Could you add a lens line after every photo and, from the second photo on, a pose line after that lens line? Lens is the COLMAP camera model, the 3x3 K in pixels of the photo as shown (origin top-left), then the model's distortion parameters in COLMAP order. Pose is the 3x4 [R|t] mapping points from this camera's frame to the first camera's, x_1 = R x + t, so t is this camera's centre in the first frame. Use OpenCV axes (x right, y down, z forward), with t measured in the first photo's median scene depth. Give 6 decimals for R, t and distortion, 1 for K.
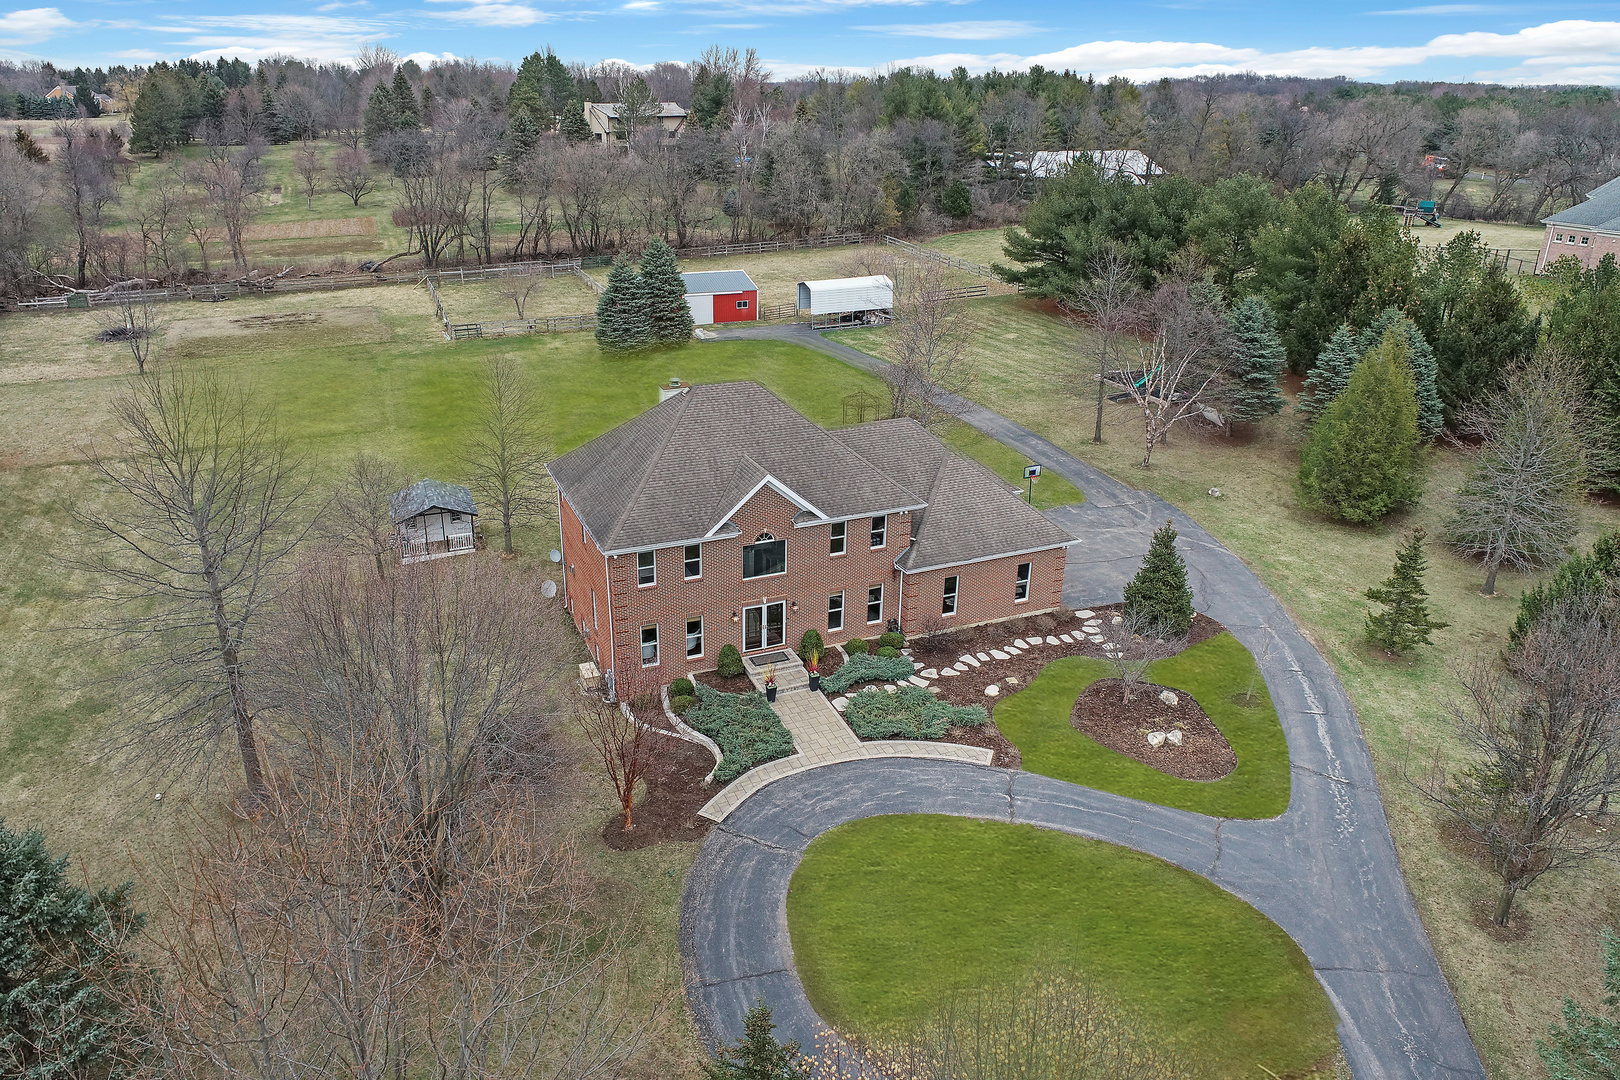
lens RADIAL K [[1059.1, 0, 810.0], [0, 1059.1, 540.0], [0, 0, 1]] dist [0.004227, 0.004375]
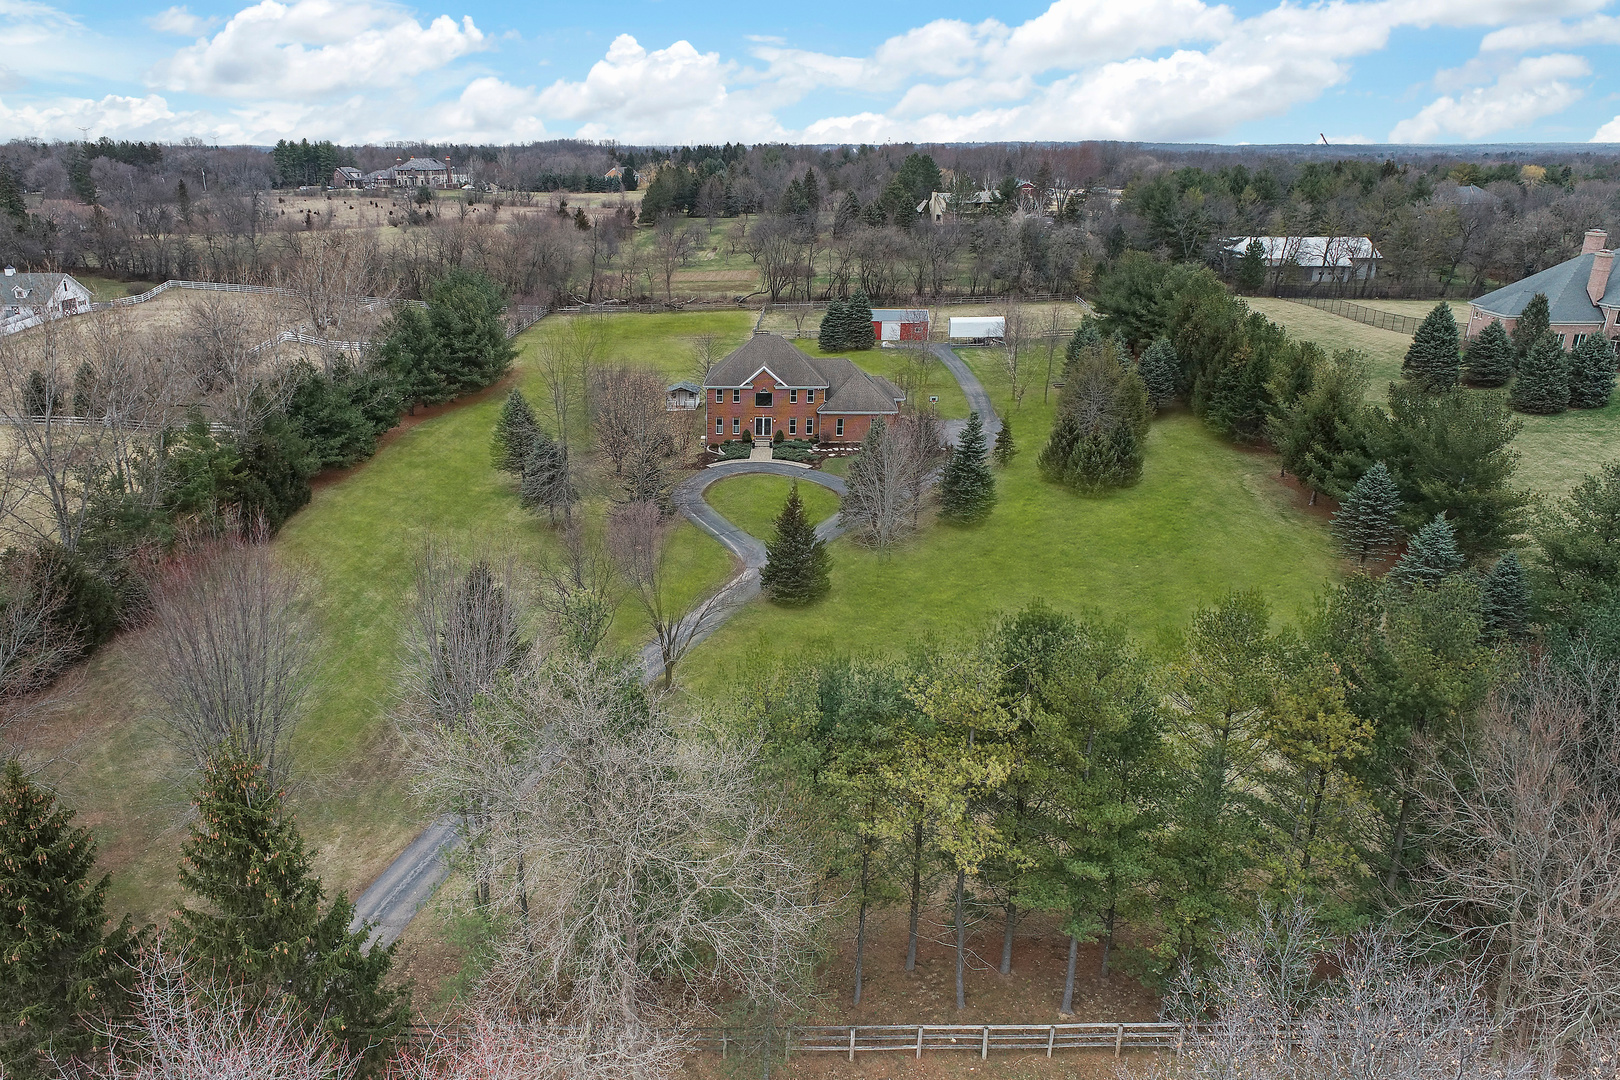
lens RADIAL K [[1059.1, 0, 810.0], [0, 1059.1, 540.0], [0, 0, 1]] dist [0.004227, 0.004375]
pose [[0.916134, 0.134589, -0.377602, 0.450833], [-0.154606, 0.987707, -0.023054, 0.165620], [0.369858, 0.079500, 0.925681, -0.566276]]
